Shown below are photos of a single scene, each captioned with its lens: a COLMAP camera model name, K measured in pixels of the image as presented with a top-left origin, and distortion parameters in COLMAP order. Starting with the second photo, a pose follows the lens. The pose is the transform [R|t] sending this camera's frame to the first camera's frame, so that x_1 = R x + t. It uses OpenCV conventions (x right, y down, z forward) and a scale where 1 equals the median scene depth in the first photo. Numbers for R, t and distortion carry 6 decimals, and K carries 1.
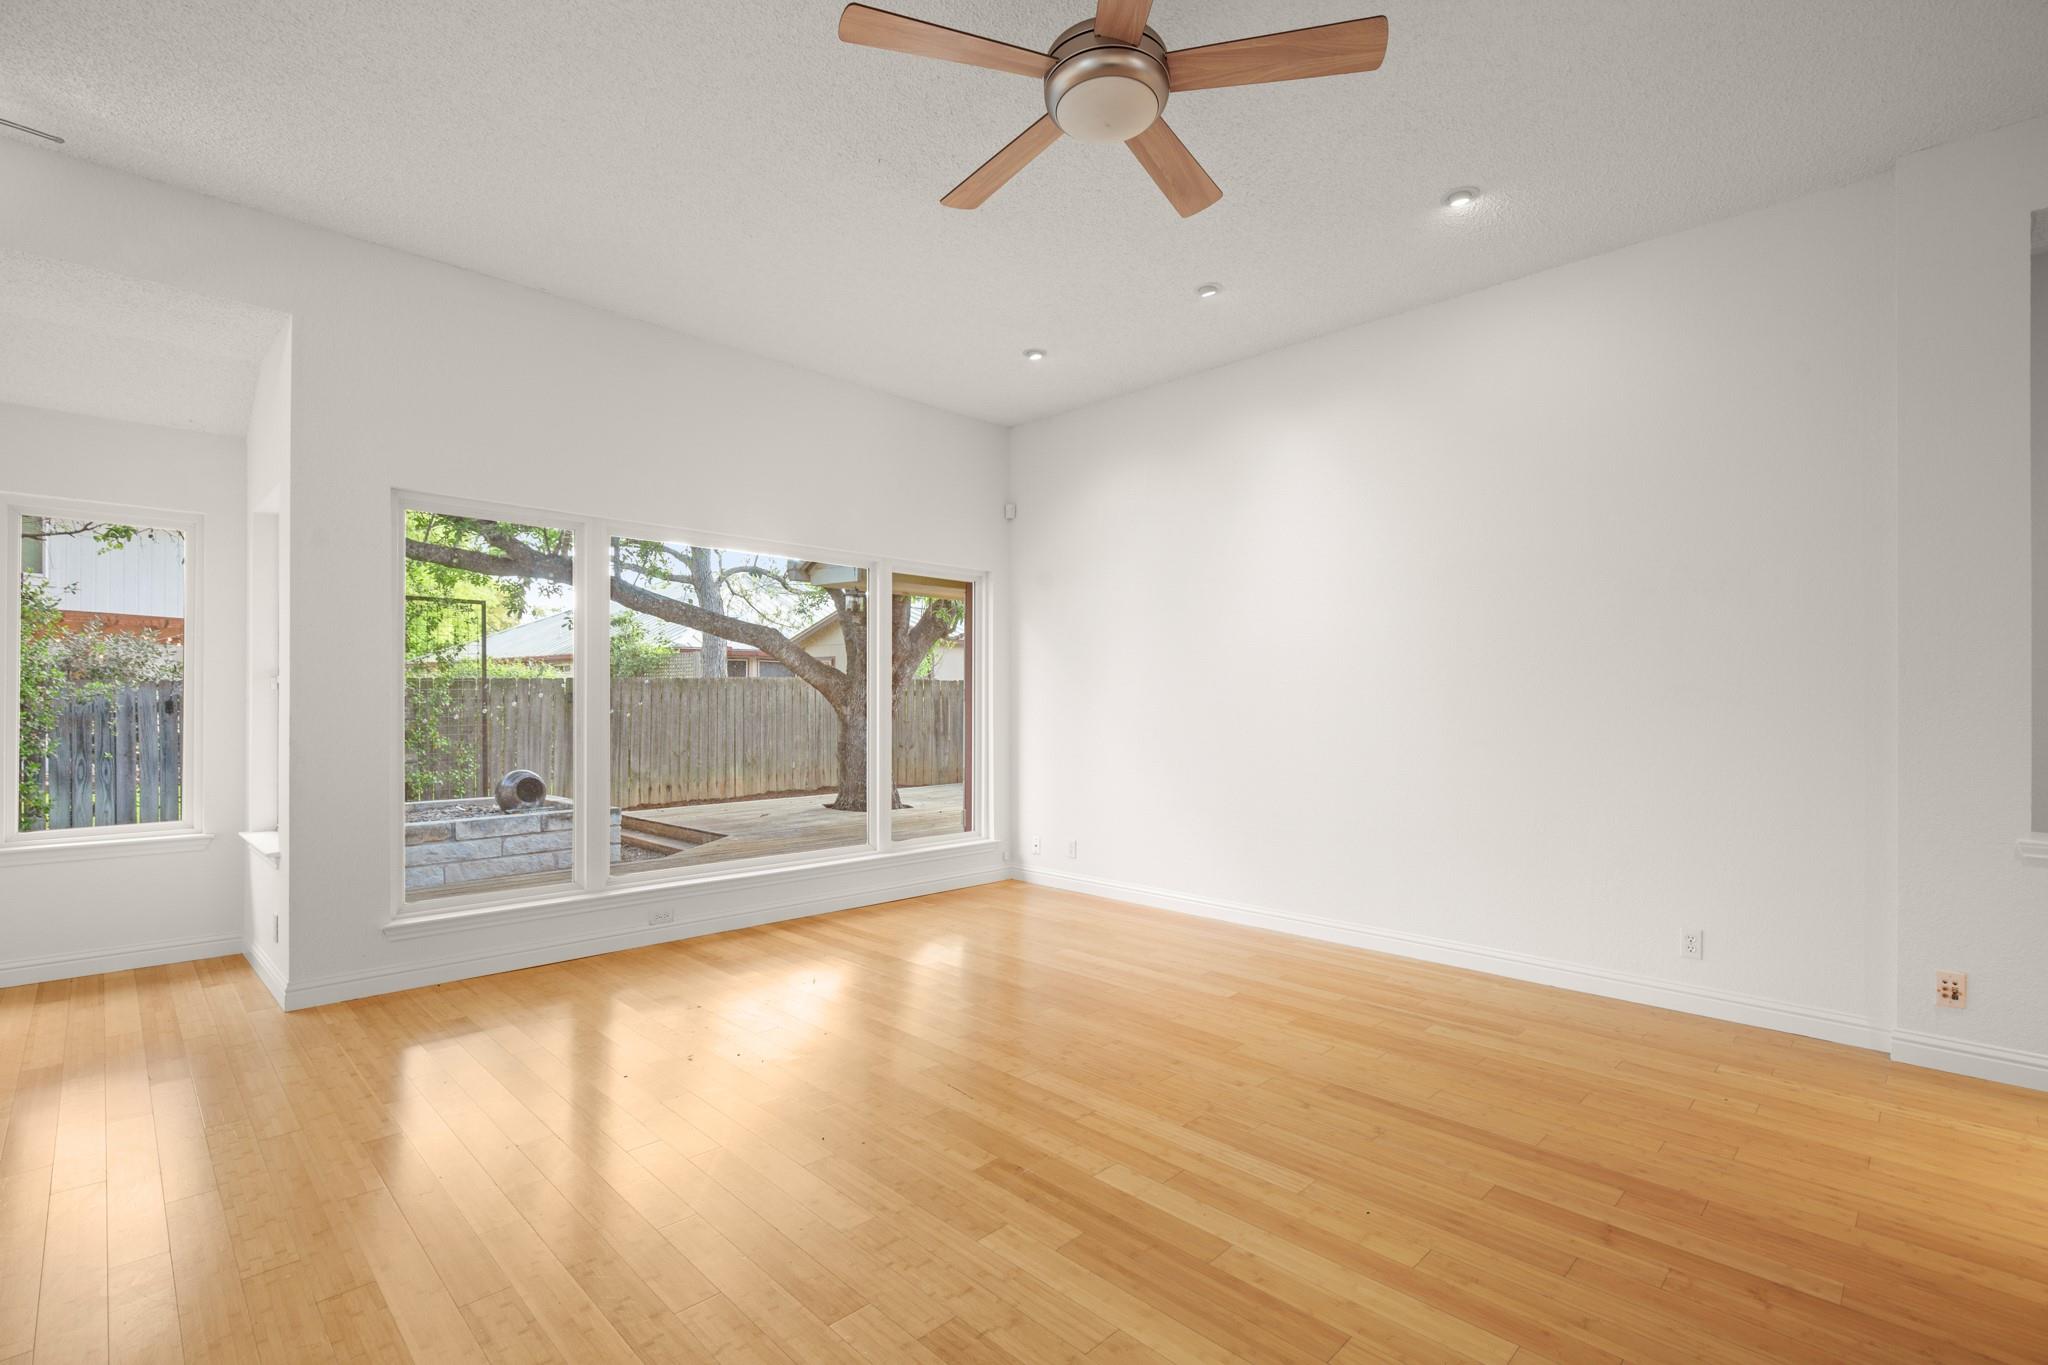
lens RADIAL K [[934.2, 0, 1040.1], [0, 934.2, 697.4], [0, 0, 1]] dist [-0.000197, -0.000136]
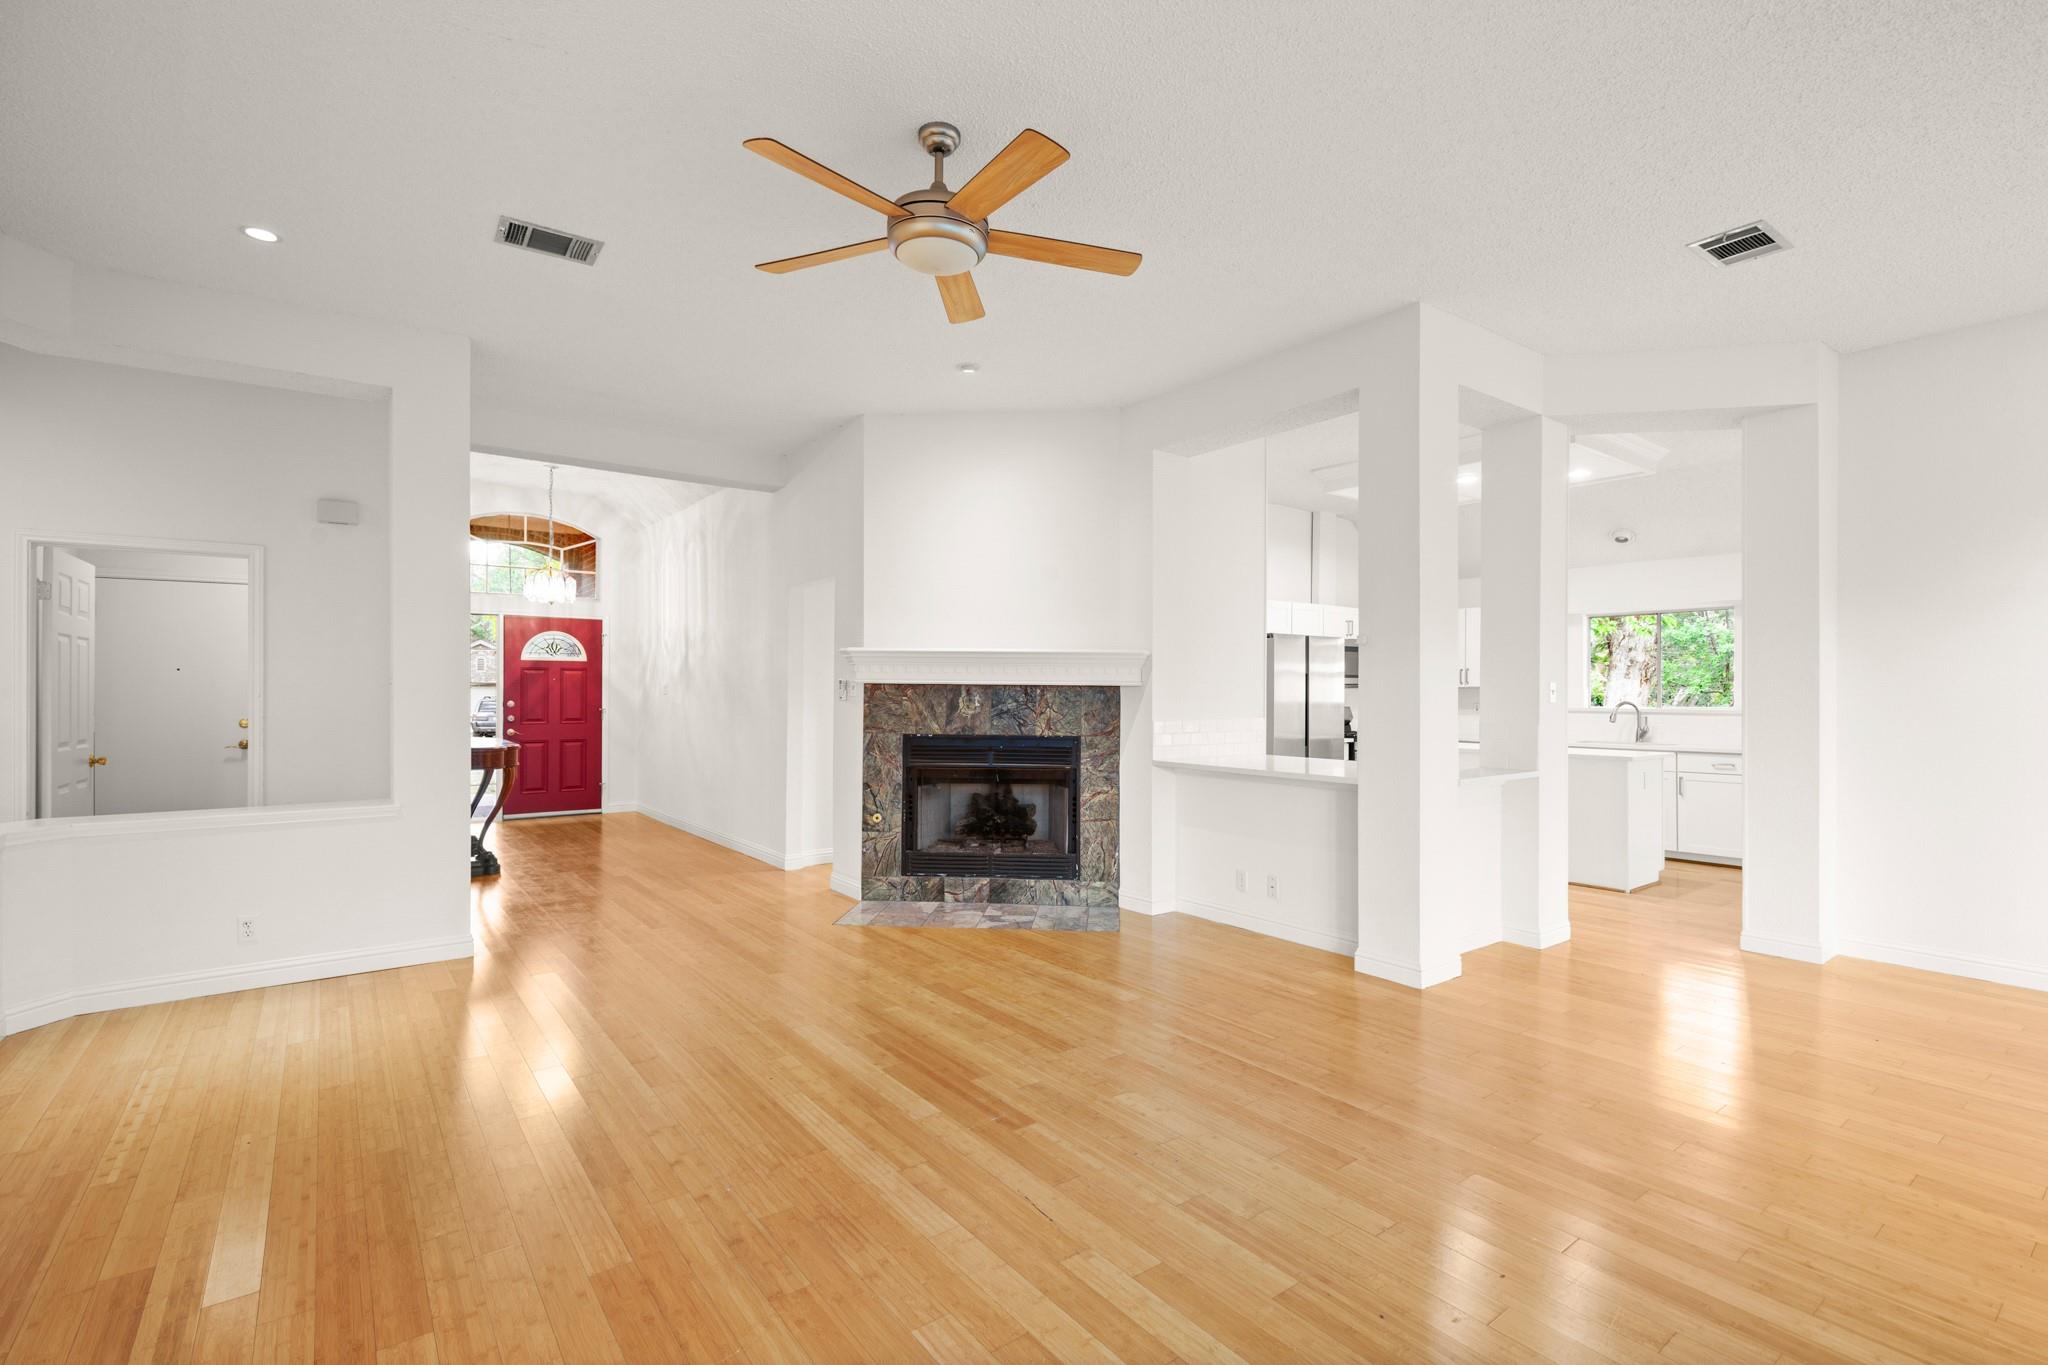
lens RADIAL K [[934.2, 0, 1030.9], [0, 934.2, 688.9], [0, 0, 1]] dist [-0.000197, -0.000136]
pose [[-0.988487, -0.006076, 0.151181, -0.097362], [-0.006879, 0.999965, -0.004793, -0.017780], [-0.151146, -0.005778, -0.988495, 0.881088]]
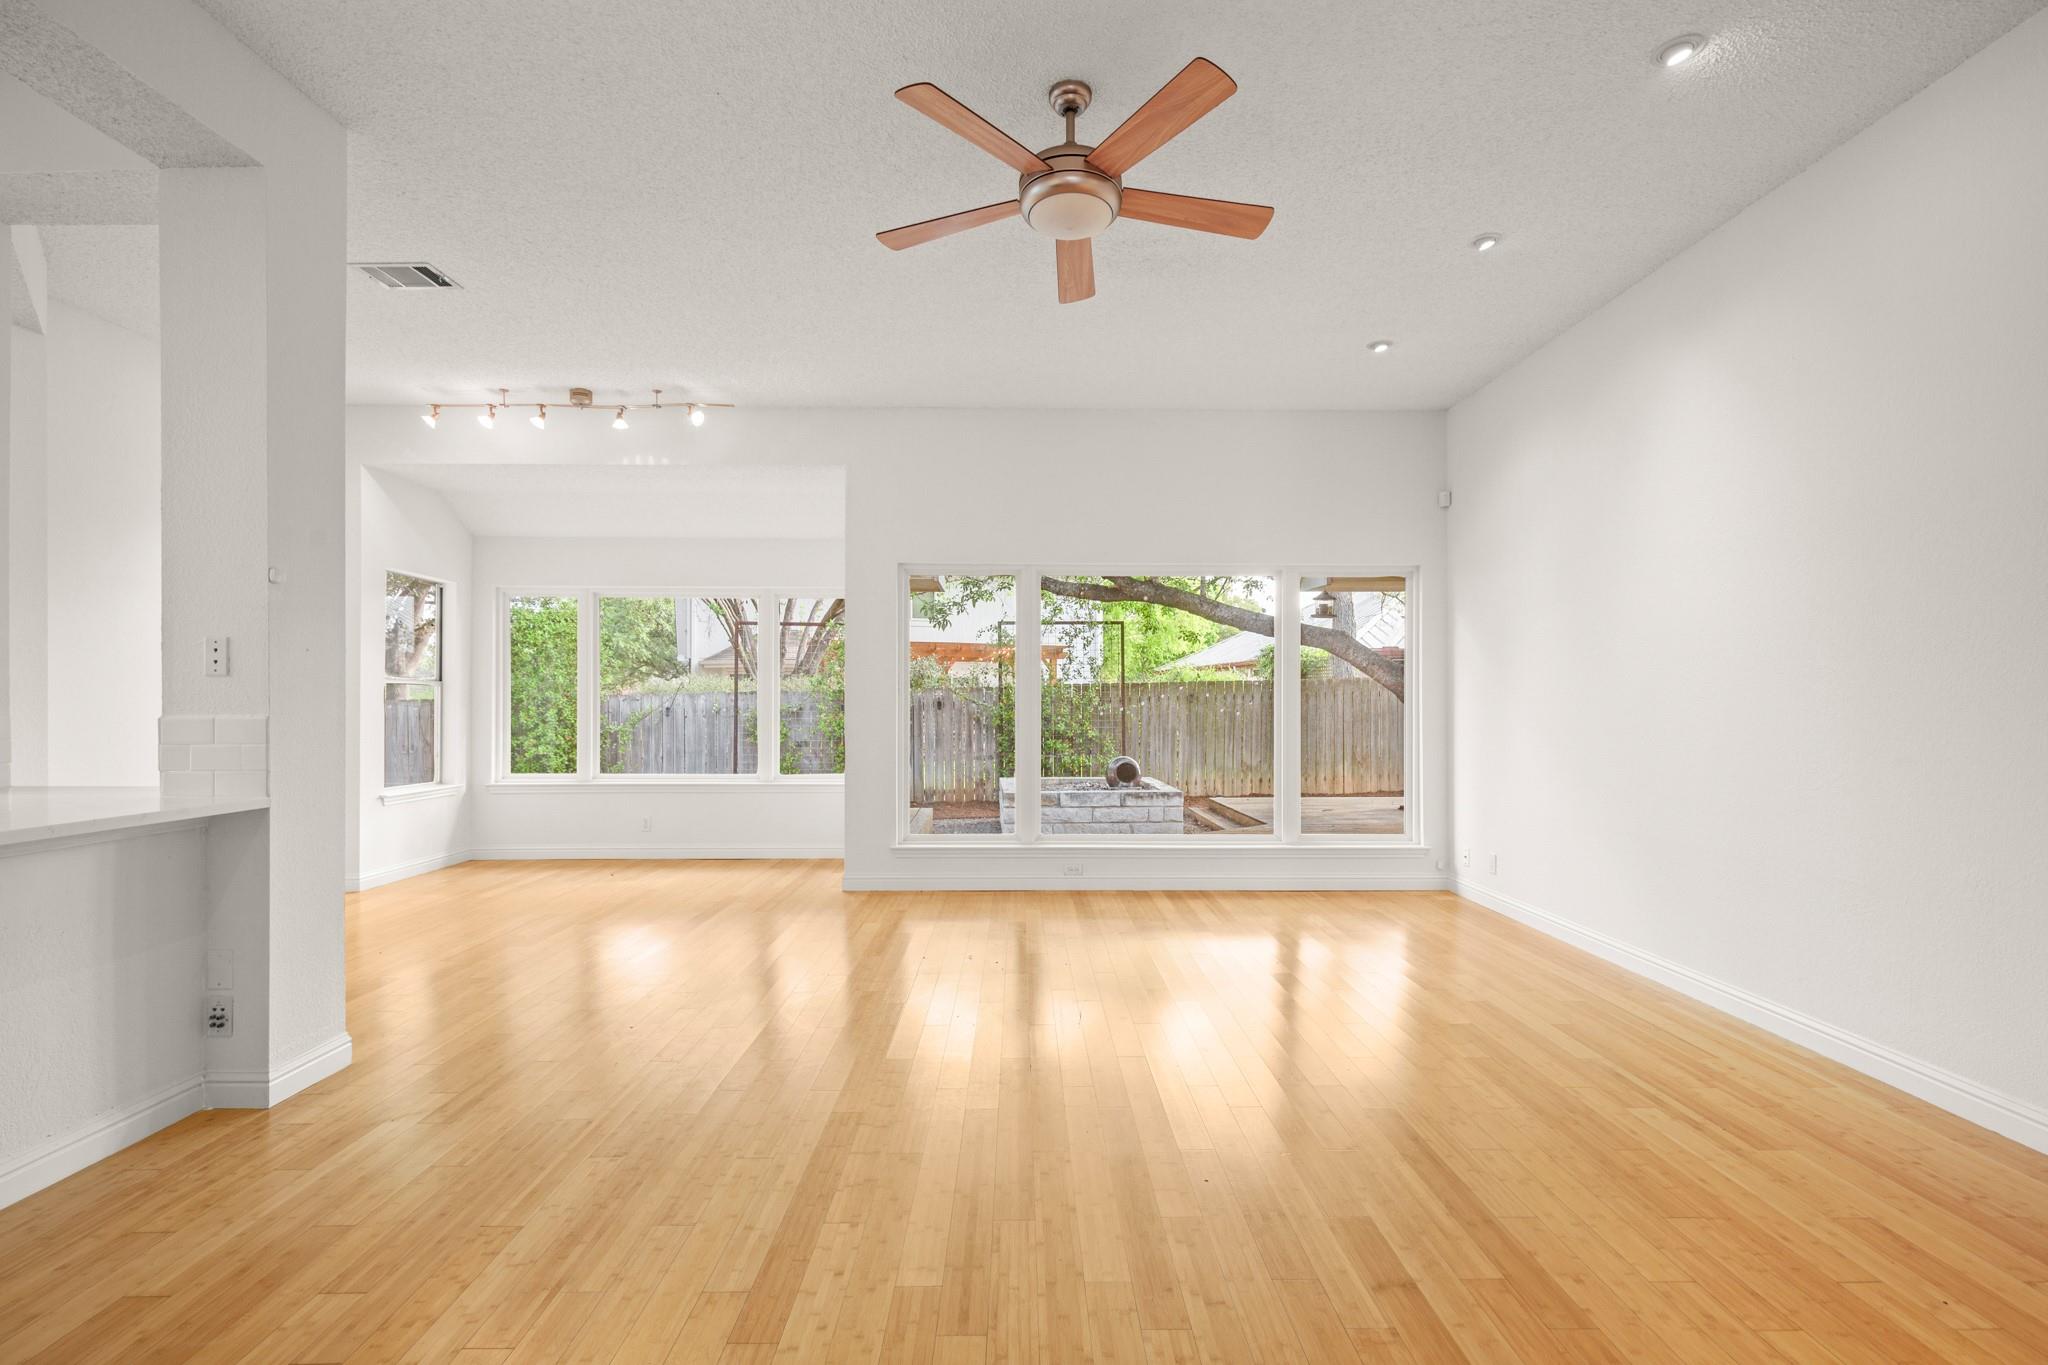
lens RADIAL K [[934.2, 0, 1029.1], [0, 934.2, 697.2], [0, 0, 1]] dist [-0.000197, -0.000136]
pose [[0.712713, -0.003672, -0.701446, 0.354816], [0.003442, 0.999993, -0.001738, 0.000780], [0.701448, -0.001176, 0.712720, 0.036967]]
